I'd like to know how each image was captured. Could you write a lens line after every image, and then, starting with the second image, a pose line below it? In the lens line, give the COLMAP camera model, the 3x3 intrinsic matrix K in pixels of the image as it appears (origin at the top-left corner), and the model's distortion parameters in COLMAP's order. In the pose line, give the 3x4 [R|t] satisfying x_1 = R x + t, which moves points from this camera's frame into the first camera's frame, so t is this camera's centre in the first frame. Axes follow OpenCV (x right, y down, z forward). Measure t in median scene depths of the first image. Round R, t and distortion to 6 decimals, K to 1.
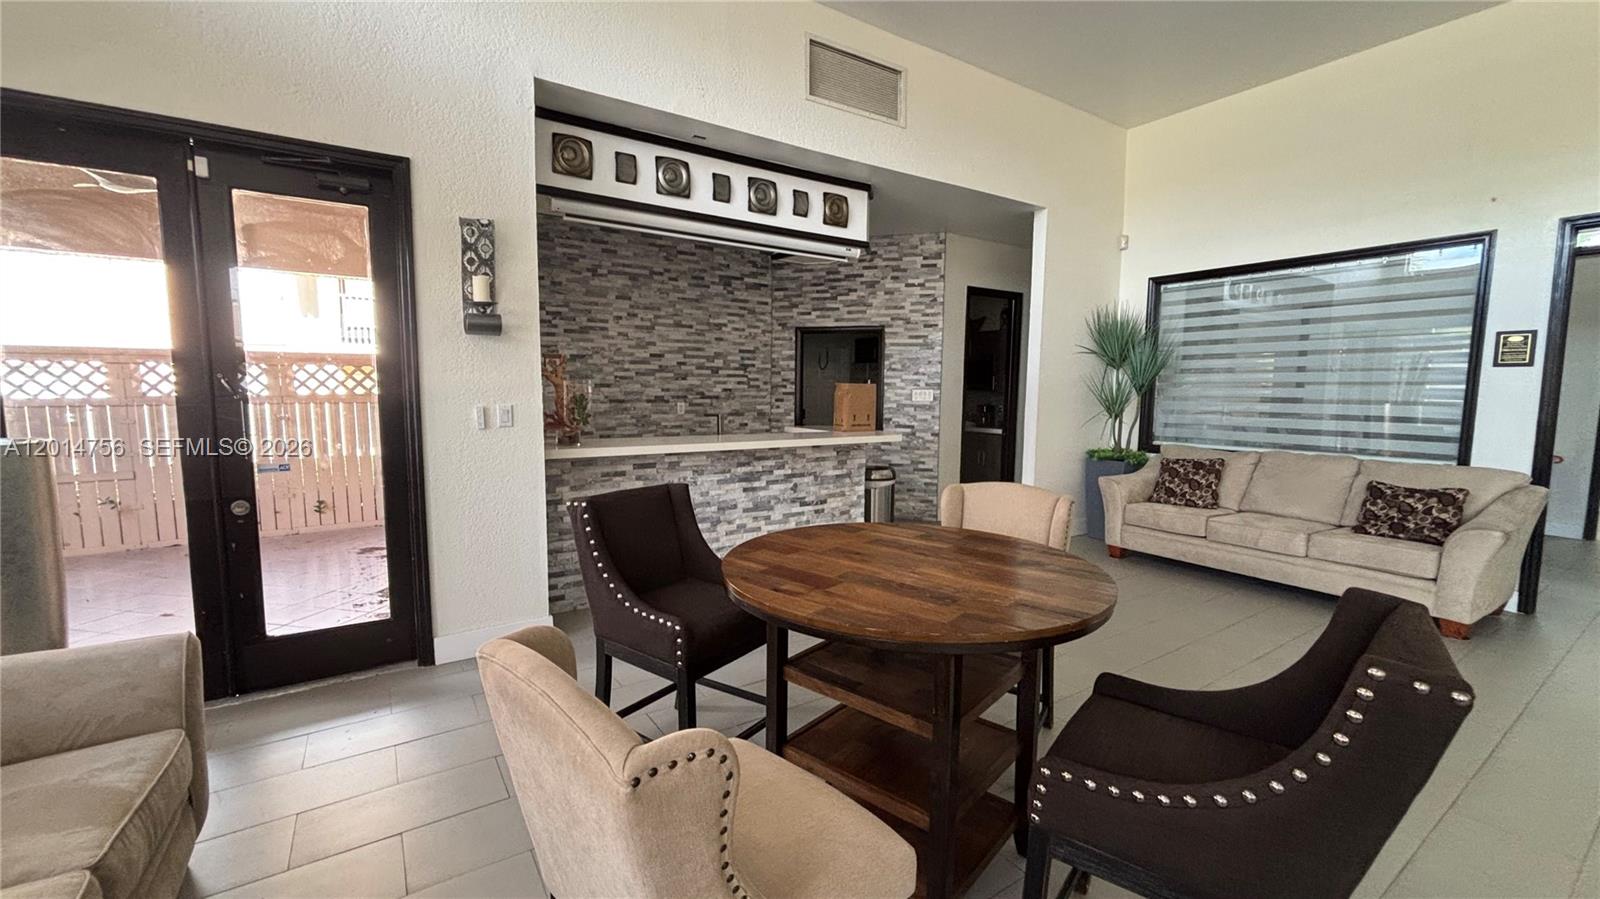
lens RADIAL K [[636.7, 0, 799.2], [0, 636.7, 457.7], [0, 0, 1]] dist [-0.007738, 0.000290]
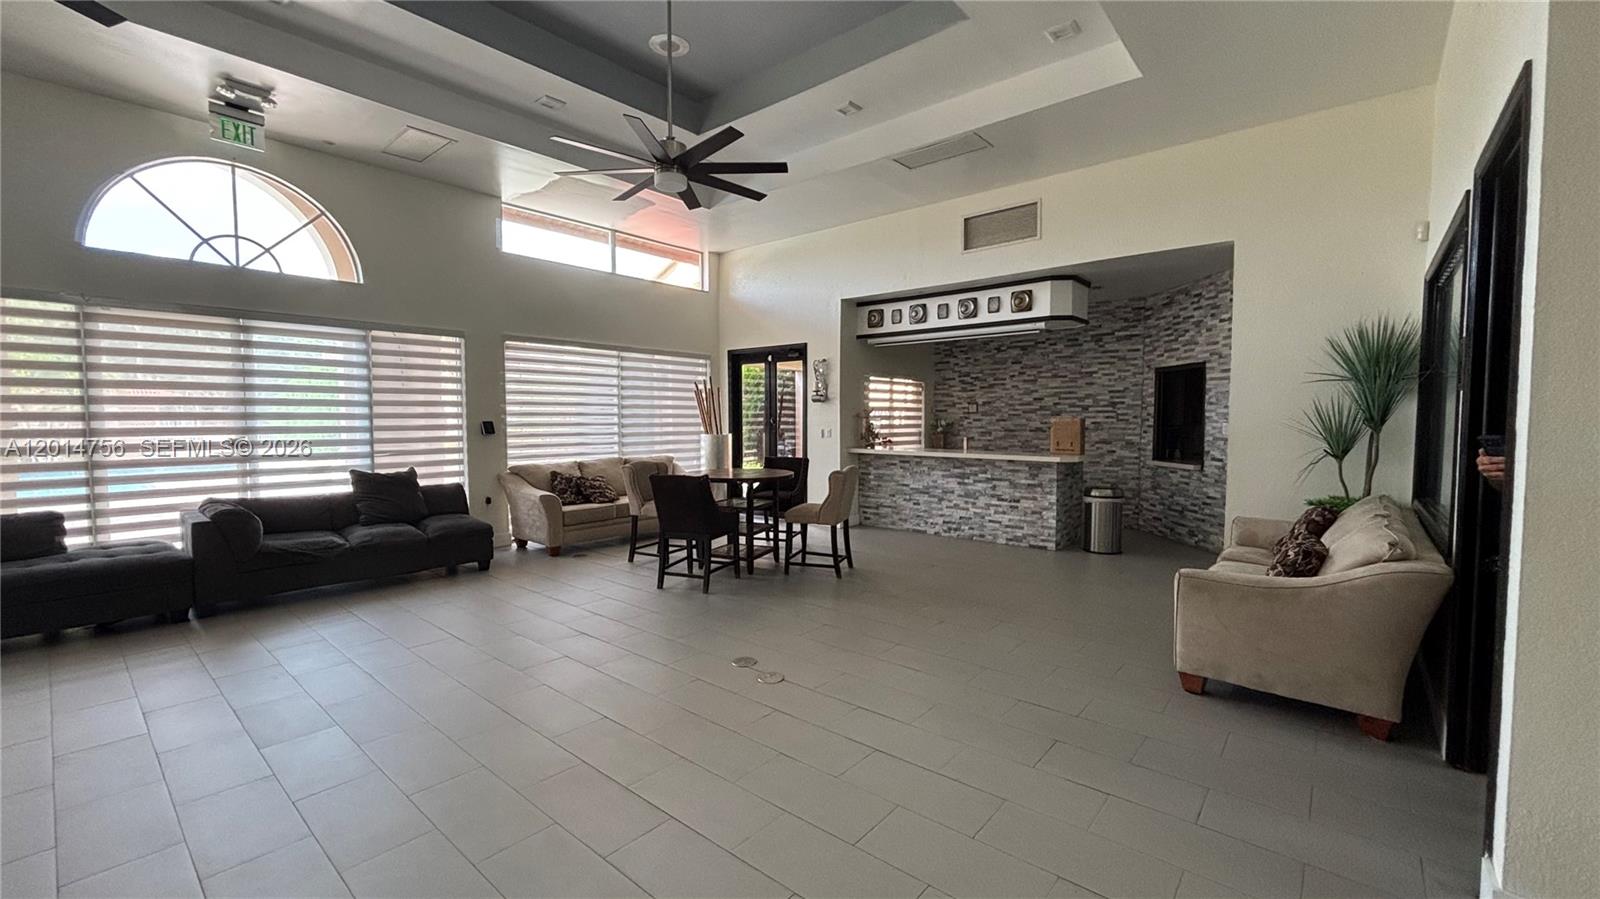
lens RADIAL K [[636.7, 0, 805.0], [0, 636.7, 450.3], [0, 0, 1]] dist [-0.007738, 0.000290]
pose [[0.277412, 0.041849, -0.959839, 1.046362], [-0.101349, 0.994751, 0.014080, -0.013069], [0.955390, 0.093373, 0.280197, 0.109900]]
